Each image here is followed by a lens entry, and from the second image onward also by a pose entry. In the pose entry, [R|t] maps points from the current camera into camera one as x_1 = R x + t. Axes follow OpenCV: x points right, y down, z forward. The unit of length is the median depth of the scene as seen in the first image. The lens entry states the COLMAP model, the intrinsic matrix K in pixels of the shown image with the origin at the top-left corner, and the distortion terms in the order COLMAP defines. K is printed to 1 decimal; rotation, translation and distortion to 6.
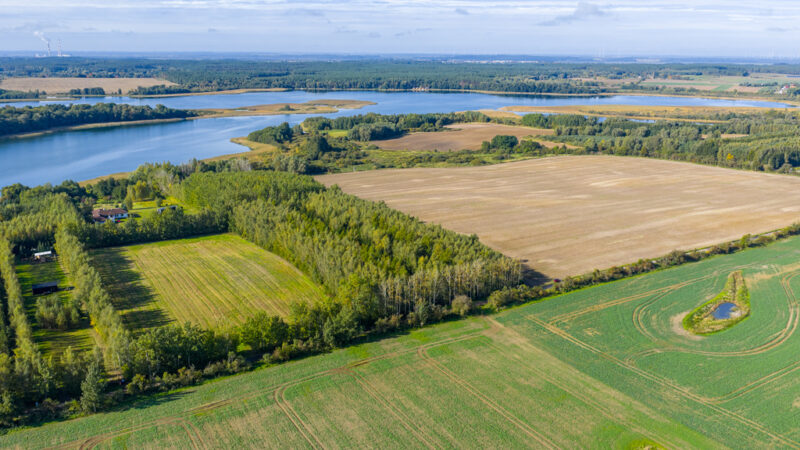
lens RADIAL K [[656.2, 0, 404.2], [0, 656.2, 225.5], [0, 0, 1]] dist [0.030705, -0.059051]
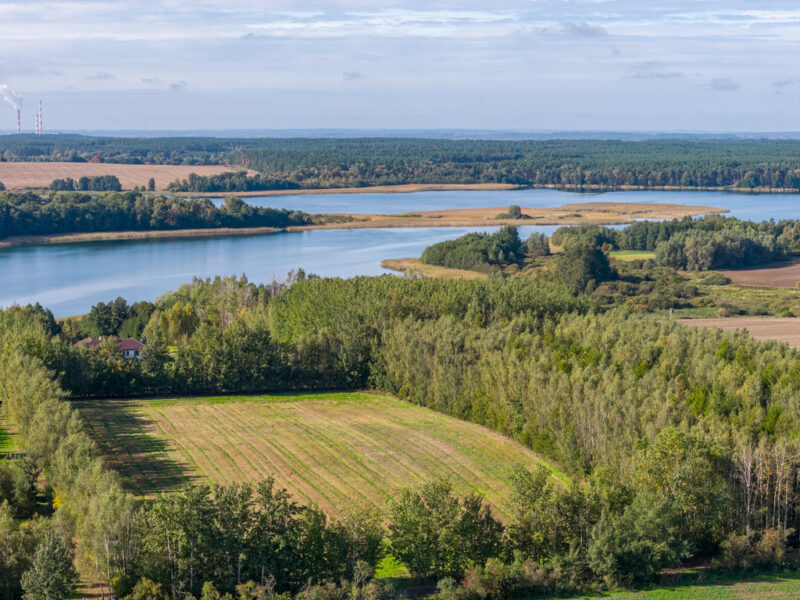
lens RADIAL K [[1591.2, 0, 417.5], [0, 1591.2, 300.4], [0, 0, 1]] dist [-0.187877, 0.575881]
pose [[0.972808, 0.023036, -0.230466, -0.003347], [-0.057297, 0.988049, -0.143092, 0.071769], [0.224416, 0.152406, 0.962502, 0.017212]]
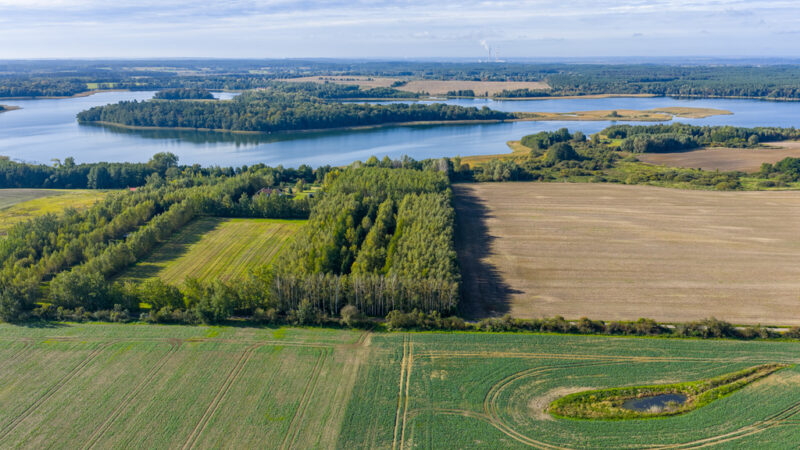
lens RADIAL K [[656.2, 0, 404.2], [0, 656.2, 225.5], [0, 0, 1]] dist [0.030705, -0.059051]
pose [[0.814622, 0.135639, -0.563909, 0.350684], [-0.139391, 0.989559, 0.036658, -0.029410], [0.562994, 0.048741, 0.825023, 0.121220]]
